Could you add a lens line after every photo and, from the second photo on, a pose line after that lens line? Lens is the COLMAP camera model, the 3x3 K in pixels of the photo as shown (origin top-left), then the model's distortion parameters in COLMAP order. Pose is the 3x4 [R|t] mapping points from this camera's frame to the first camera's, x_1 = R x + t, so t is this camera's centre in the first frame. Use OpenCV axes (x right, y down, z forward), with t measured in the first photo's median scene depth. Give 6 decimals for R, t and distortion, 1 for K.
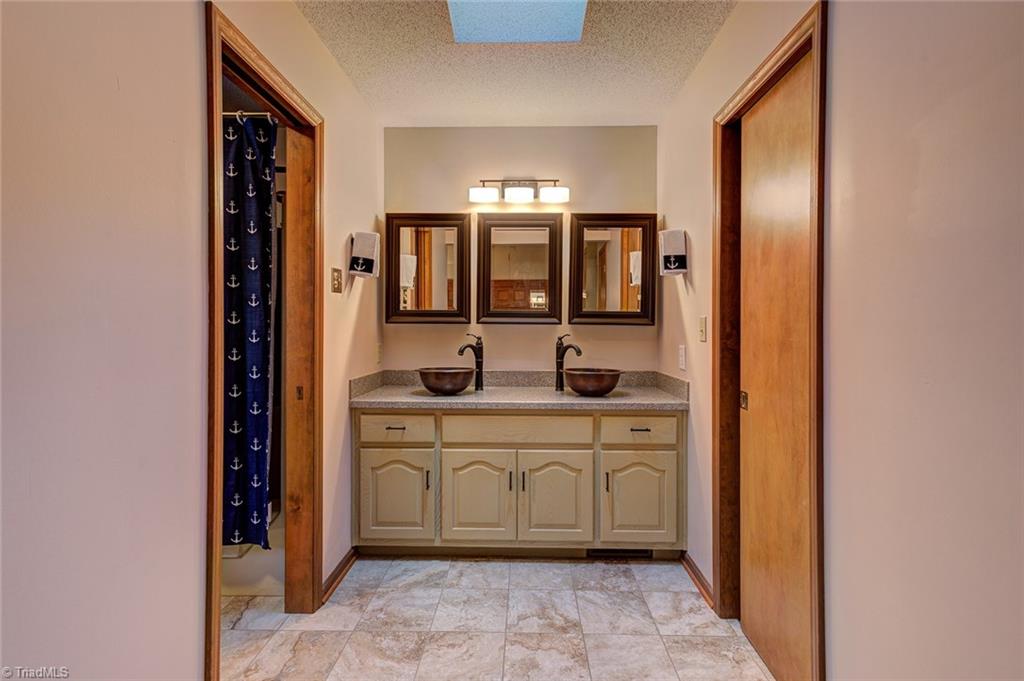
lens RADIAL K [[466.8, 0, 513.1], [0, 466.8, 331.4], [0, 0, 1]] dist [0.012163, 0.002000]
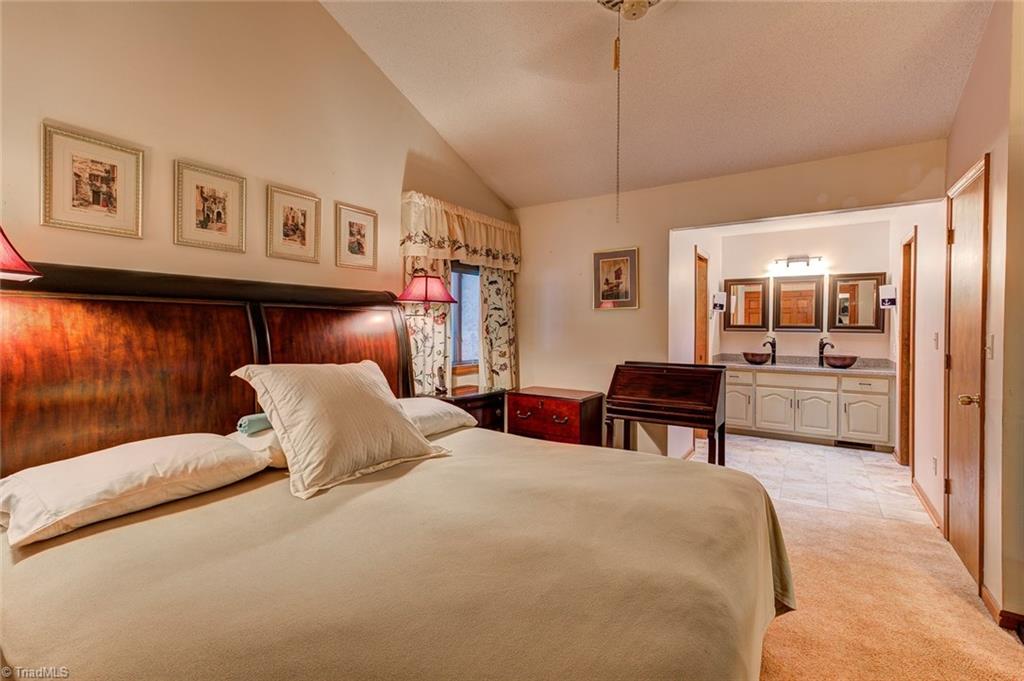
lens RADIAL K [[466.8, 0, 516.0], [0, 466.8, 326.9], [0, 0, 1]] dist [0.012163, 0.002000]
pose [[0.854264, 0.003875, -0.519825, 0.029540], [-0.009202, 0.999928, -0.007668, -0.010453], [0.519758, 0.011334, 0.854238, -1.373219]]
